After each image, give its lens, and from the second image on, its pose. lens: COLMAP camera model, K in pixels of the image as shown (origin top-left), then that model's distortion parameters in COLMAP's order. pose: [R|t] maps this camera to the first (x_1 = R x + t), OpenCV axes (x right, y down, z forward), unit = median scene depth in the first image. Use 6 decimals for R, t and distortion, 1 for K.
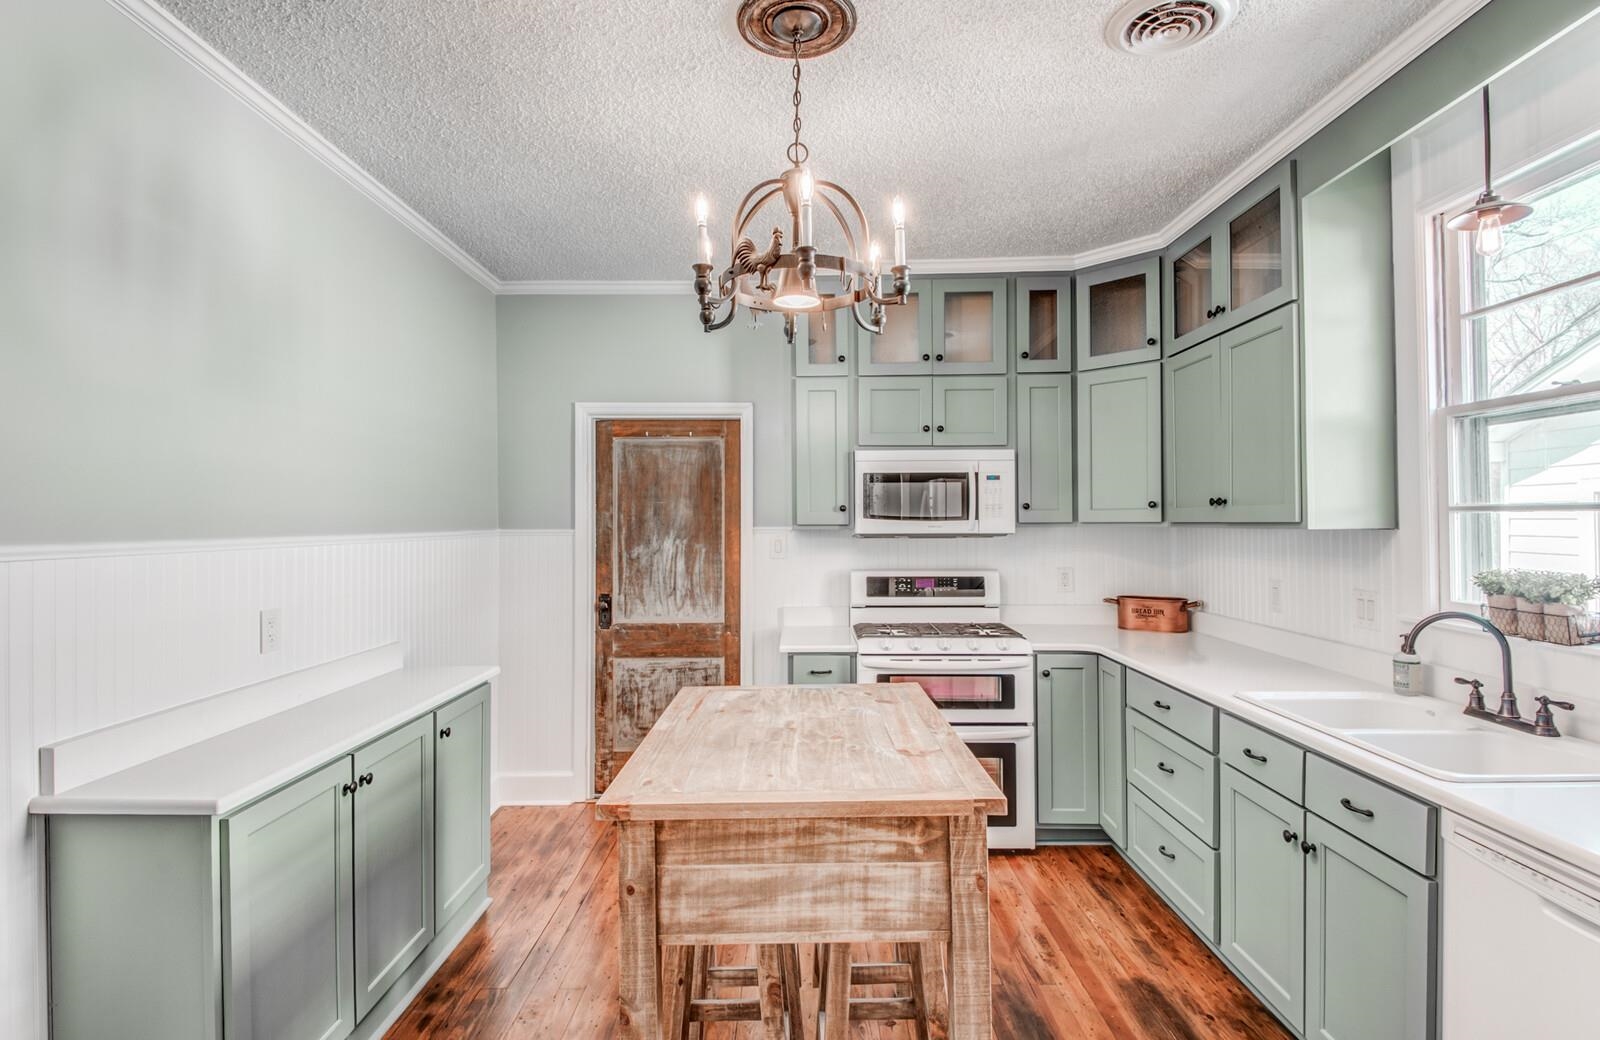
lens RADIAL K [[781.6, 0, 800.0], [0, 781.6, 520.0], [0, 0, 1]] dist [0.040886, -0.037807]
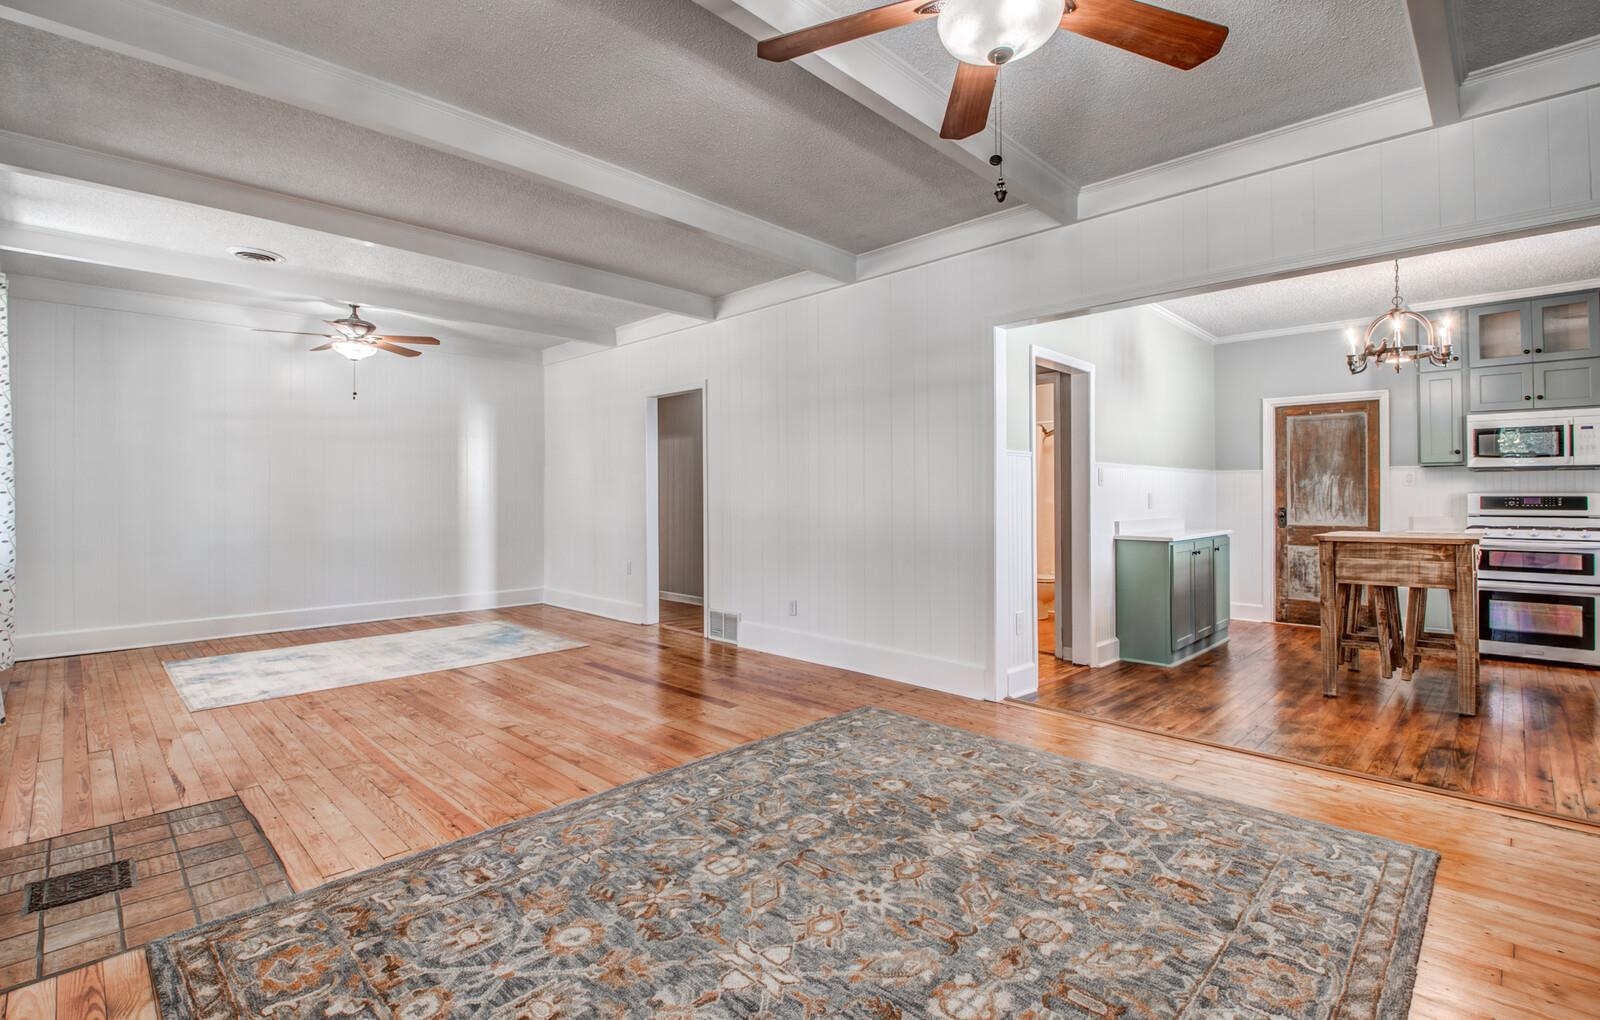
lens RADIAL K [[721.9, 0, 805.7], [0, 721.9, 487.2], [0, 0, 1]] dist [0.036343, -0.037728]
pose [[0.719771, -0.004519, -0.694197, 0.124814], [-0.001051, 0.999971, -0.007599, 0.070644], [0.694211, 0.006199, 0.719745, -0.997777]]
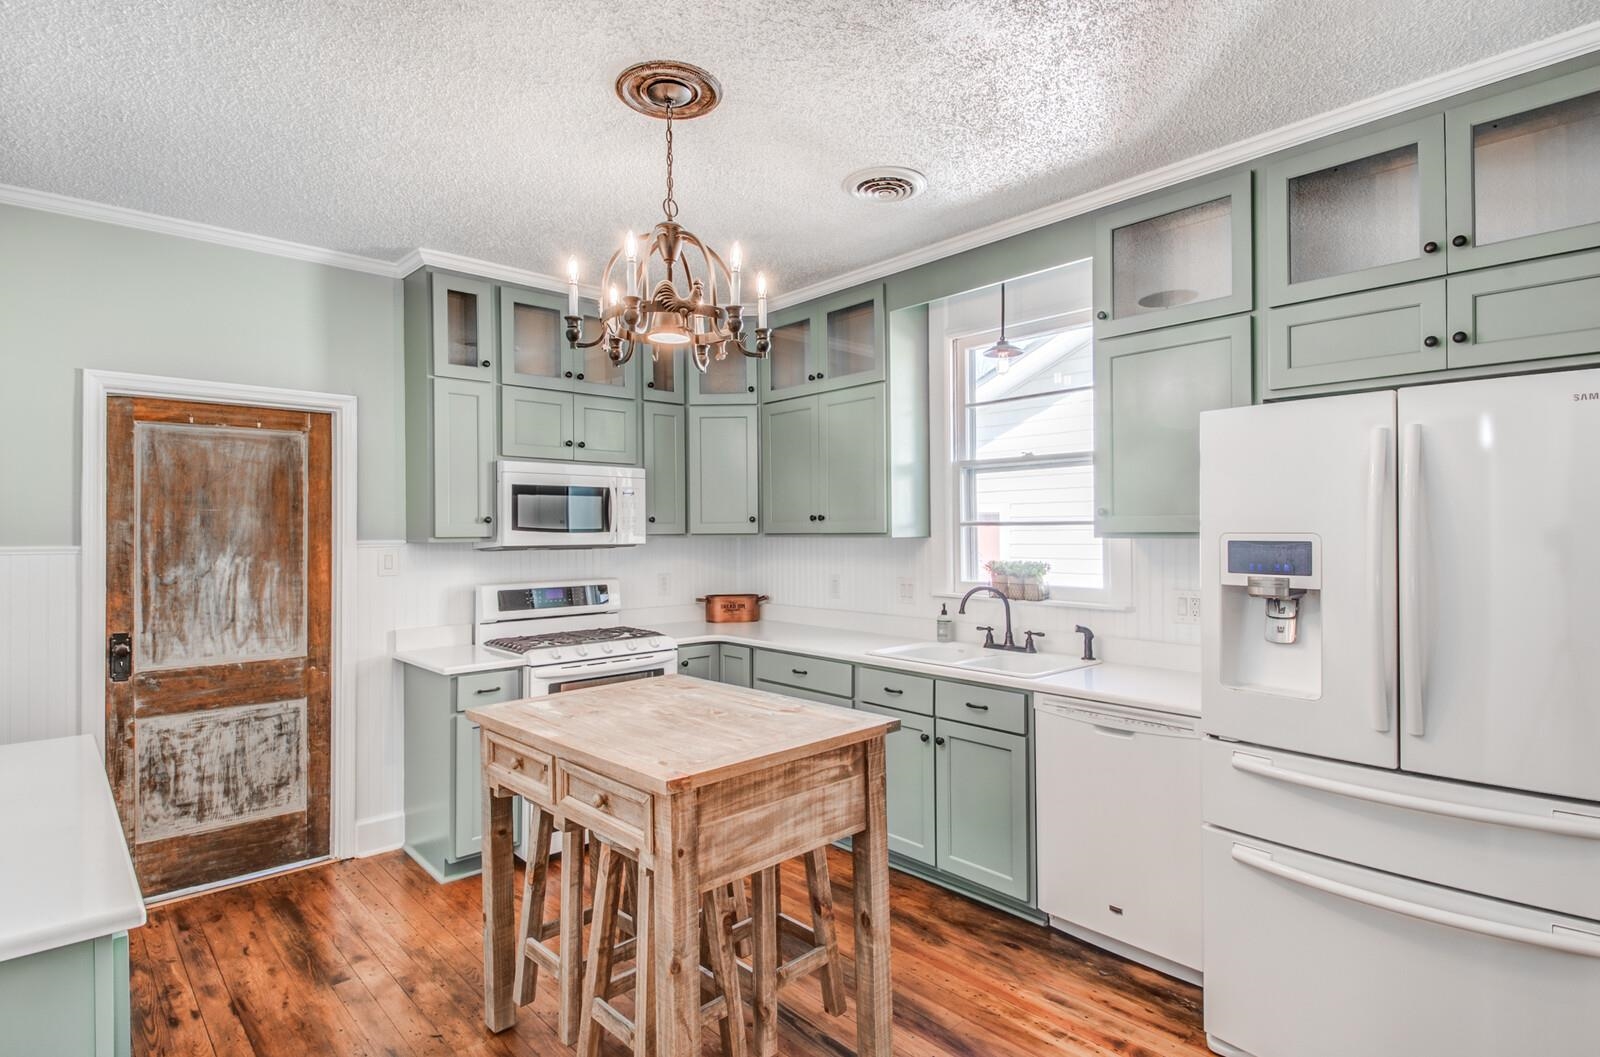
lens RADIAL K [[812.8, 0, 800.0], [0, 812.8, 528.5], [0, 0, 1]] dist [0.051623, -0.044457]
pose [[0.733080, 0.002061, 0.680140, -0.346229], [0.002143, 0.999983, -0.005340, 0.001919], [-0.680140, 0.005372, 0.733063, 0.002553]]
